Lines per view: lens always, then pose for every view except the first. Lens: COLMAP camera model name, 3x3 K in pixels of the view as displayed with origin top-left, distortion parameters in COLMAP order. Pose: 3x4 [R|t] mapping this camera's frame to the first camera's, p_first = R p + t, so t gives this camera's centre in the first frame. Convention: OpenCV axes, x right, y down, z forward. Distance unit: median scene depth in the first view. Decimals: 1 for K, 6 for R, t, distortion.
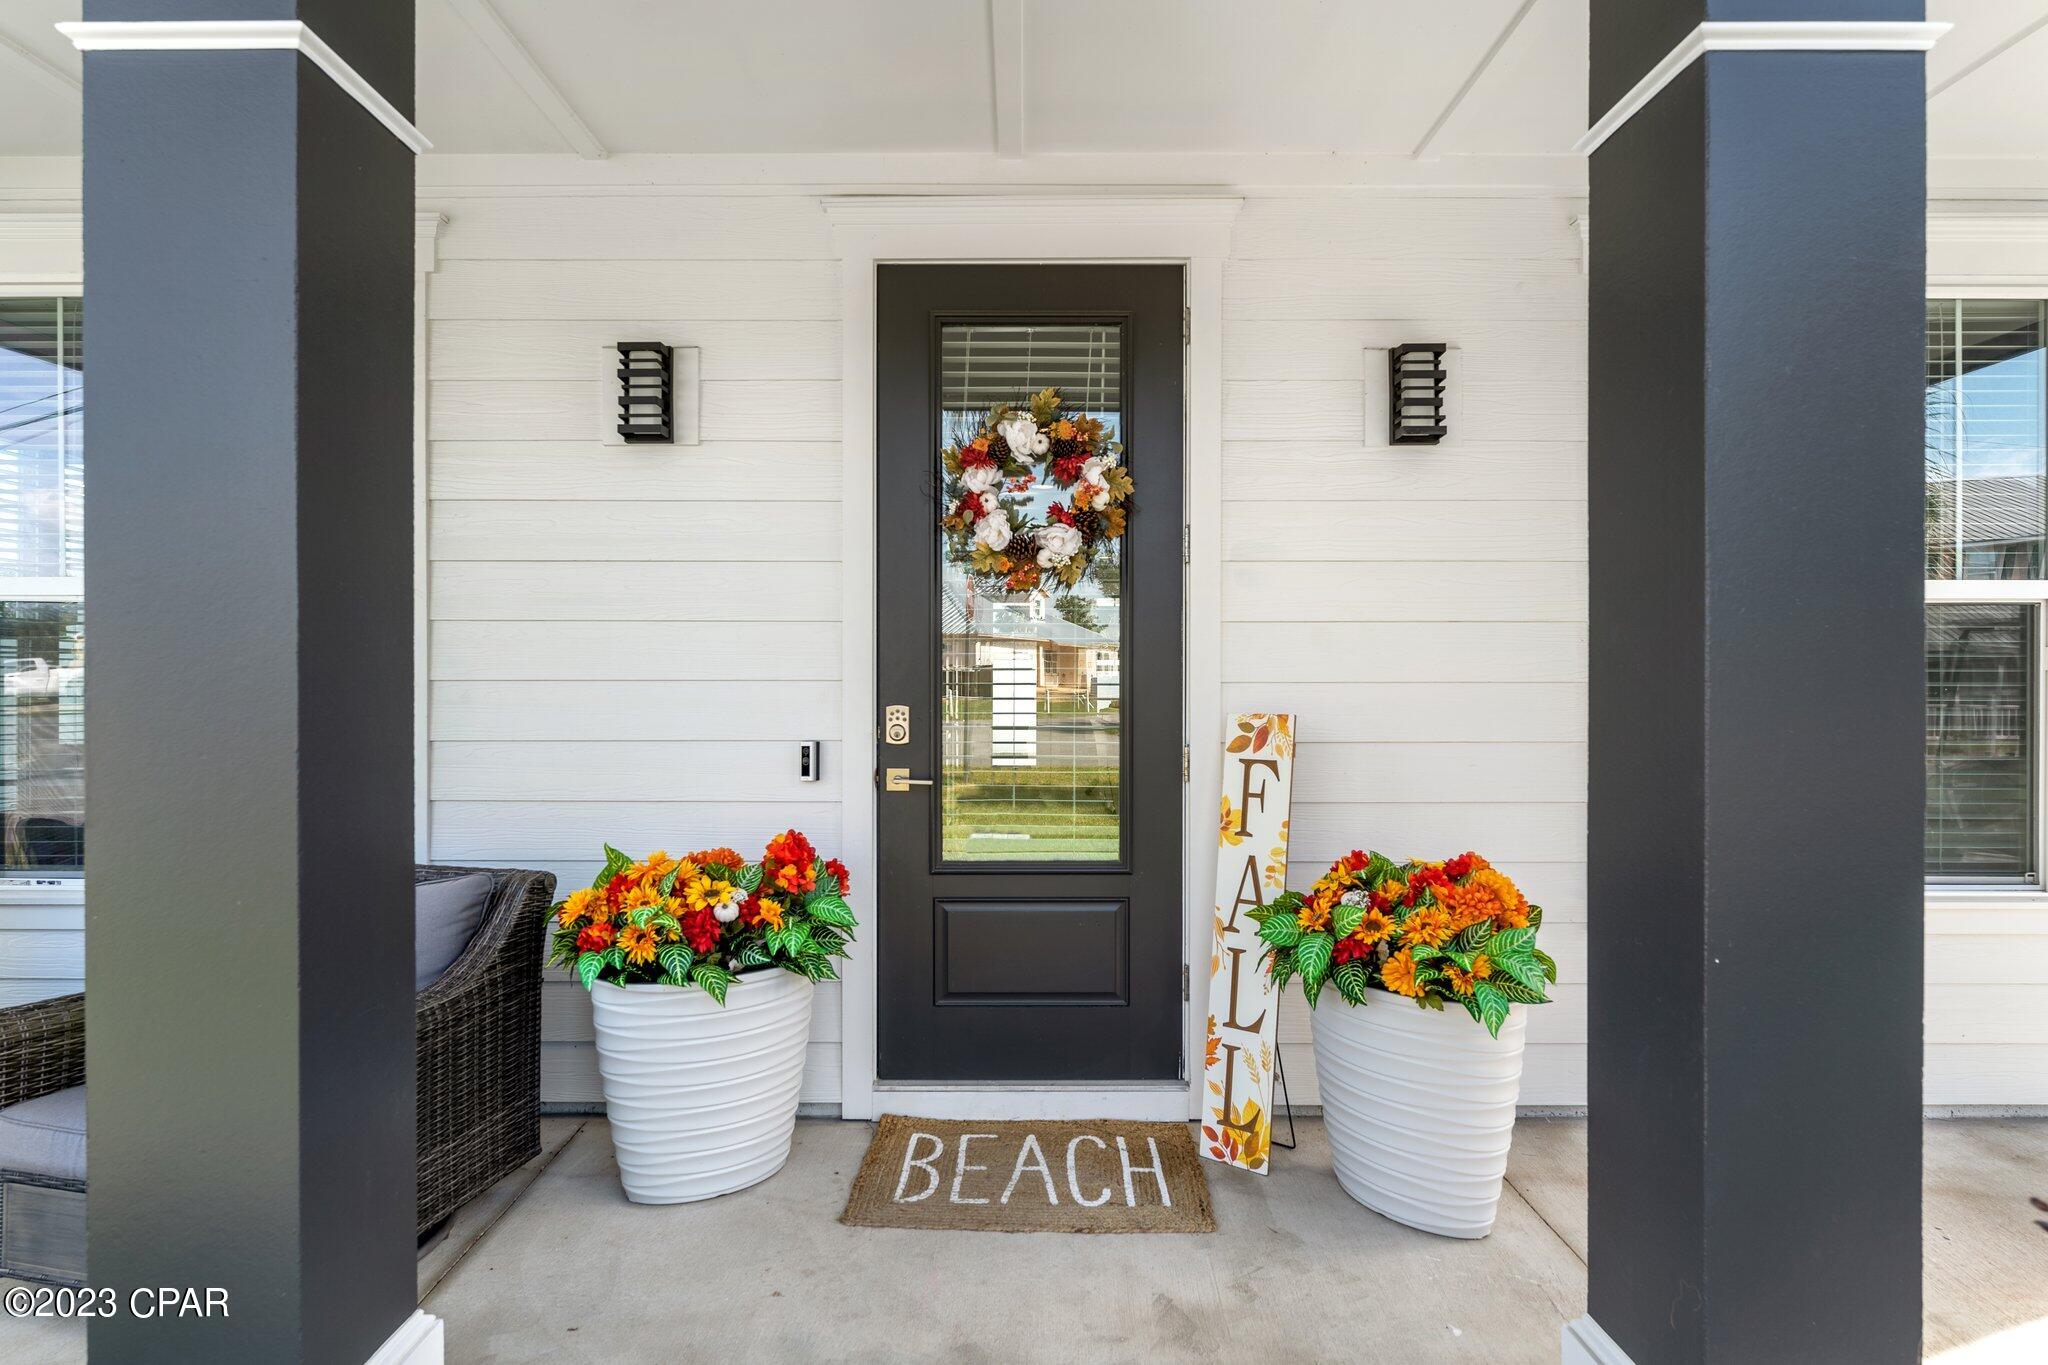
lens RADIAL K [[1092.4, 0, 1013.1], [0, 1092.4, 694.1], [0, 0, 1]] dist [-0.000983, -0.001092]
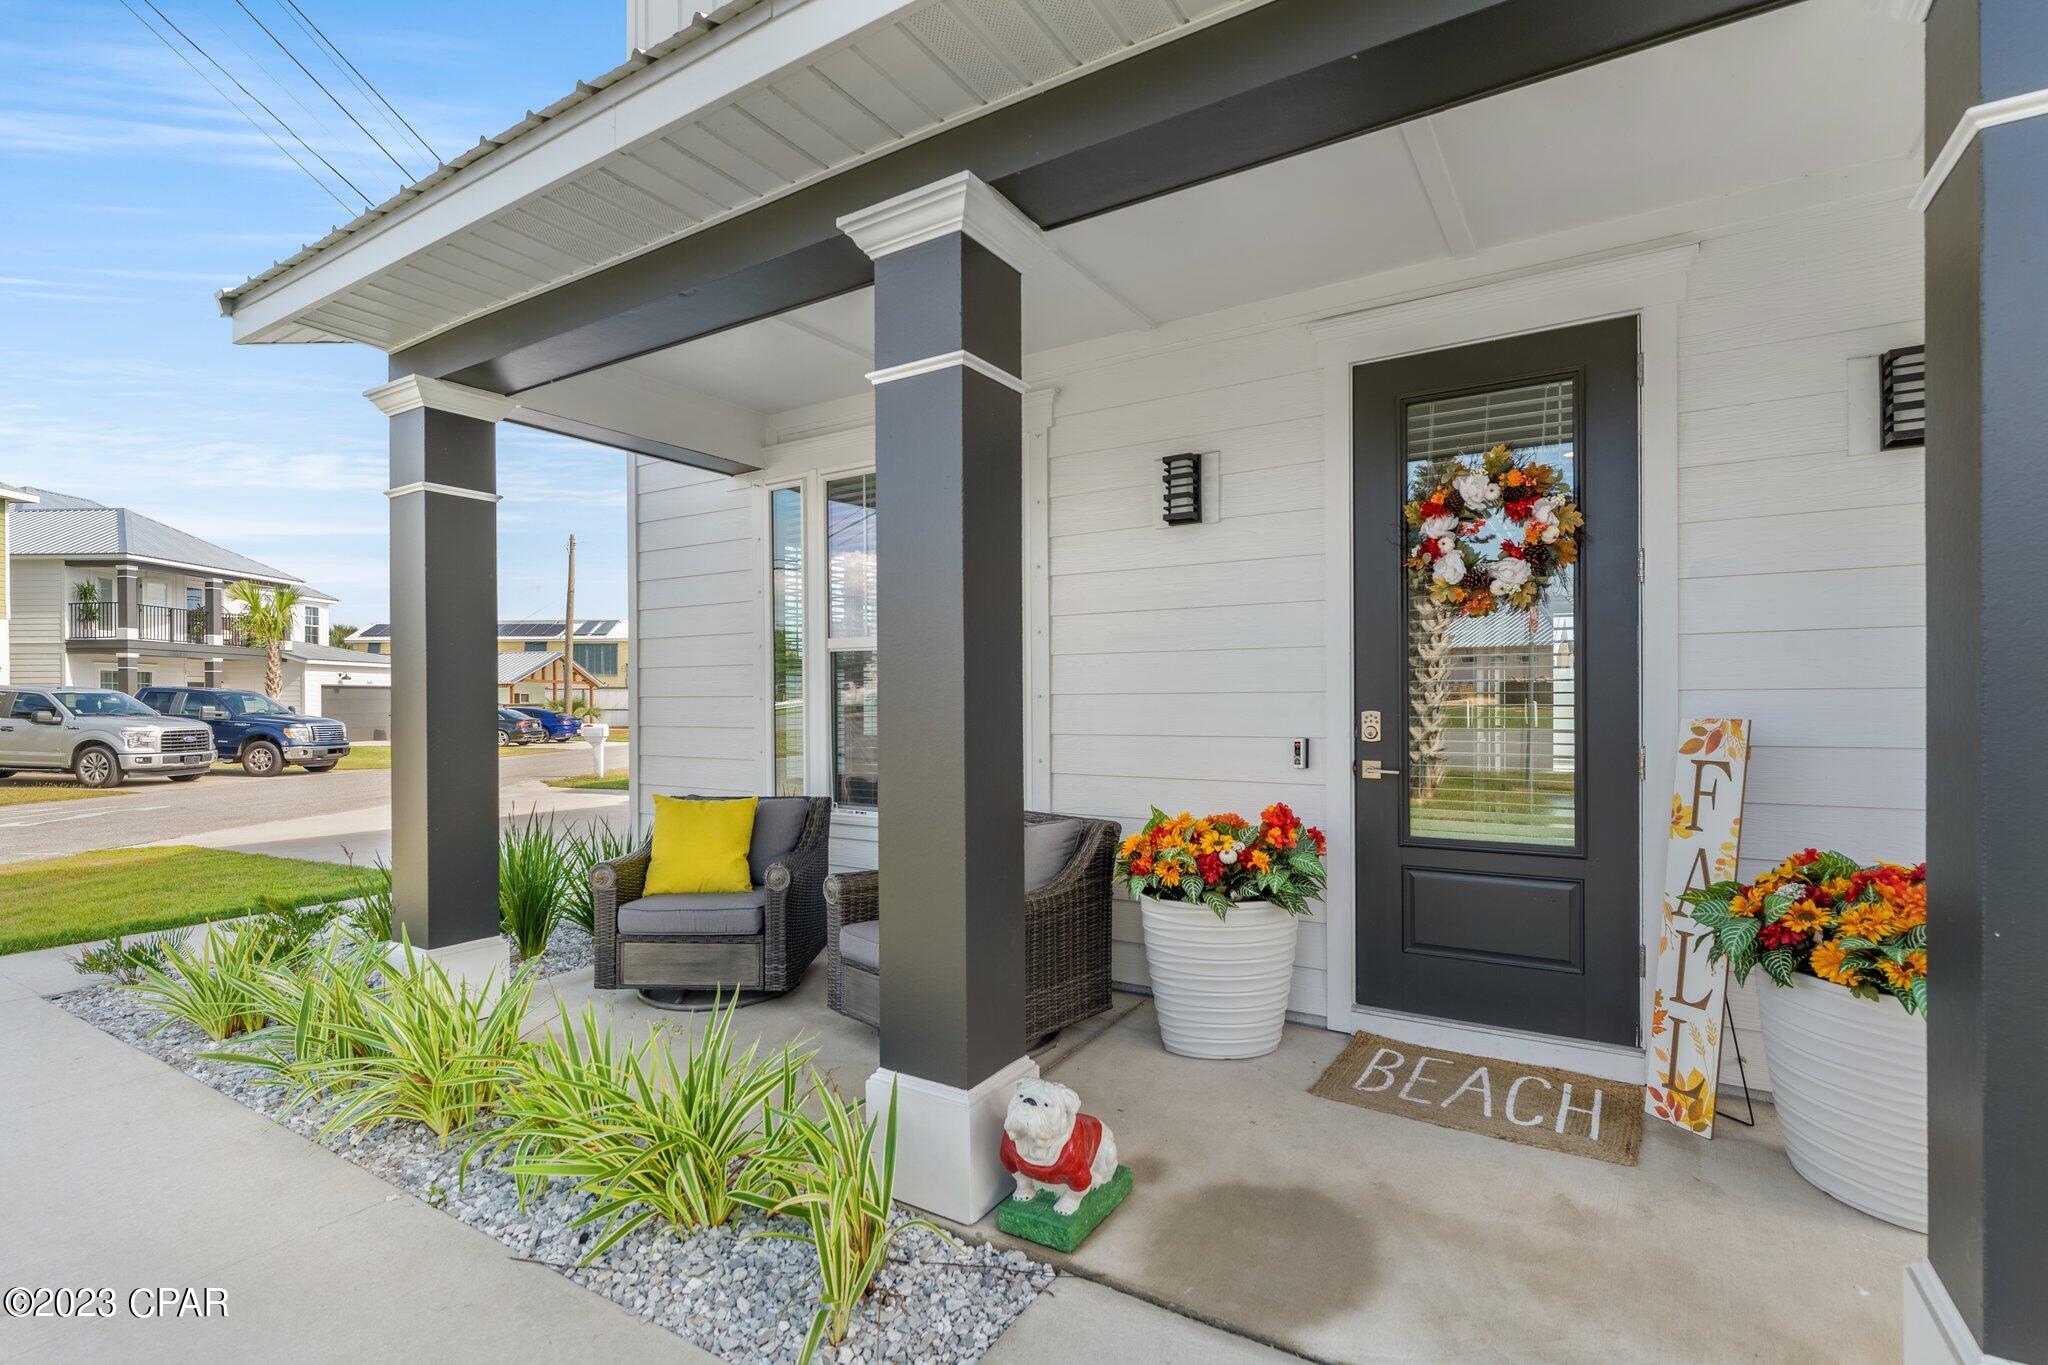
lens RADIAL K [[960.6, 0, 1010.2], [0, 960.6, 704.4], [0, 0, 1]] dist [-0.009695, -0.000094]
pose [[0.843997, -0.003619, -0.536336, 0.146567], [0.004284, 0.999991, -0.000006, 0.000982], [0.536331, -0.002293, 0.844005, -0.174635]]
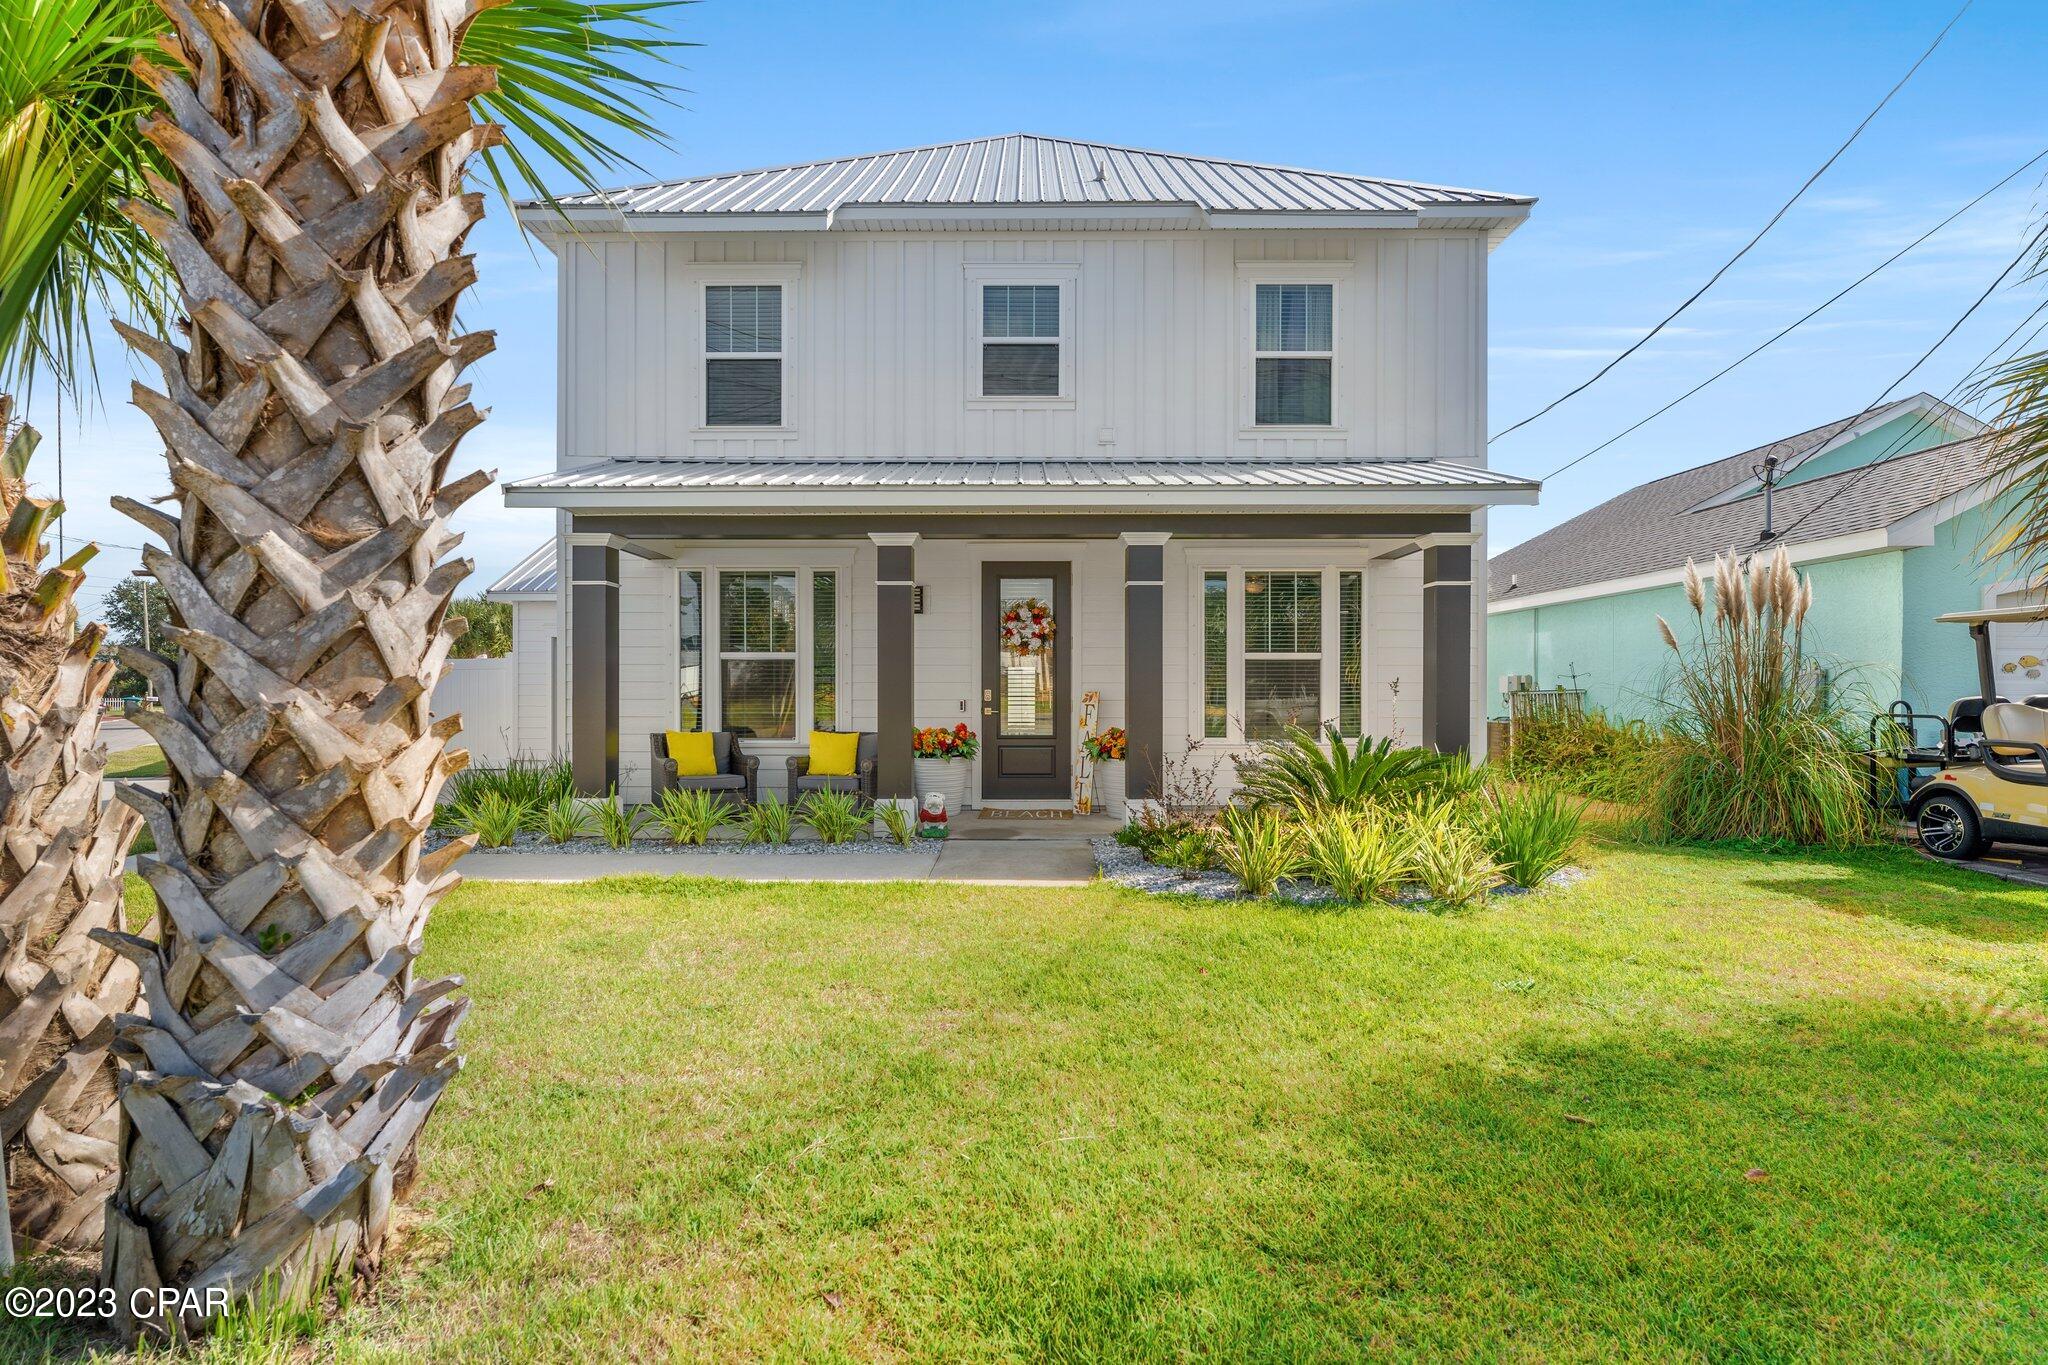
lens RADIAL K [[1092.4, 0, 1025.7], [0, 1092.4, 684.3], [0, 0, 1]] dist [-0.000983, -0.001092]
pose [[0.999986, -0.000006, -0.005357, 0.033092], [0.000007, 1.000000, 0.000273, -0.007303], [0.005357, -0.000273, 0.999986, -2.594798]]
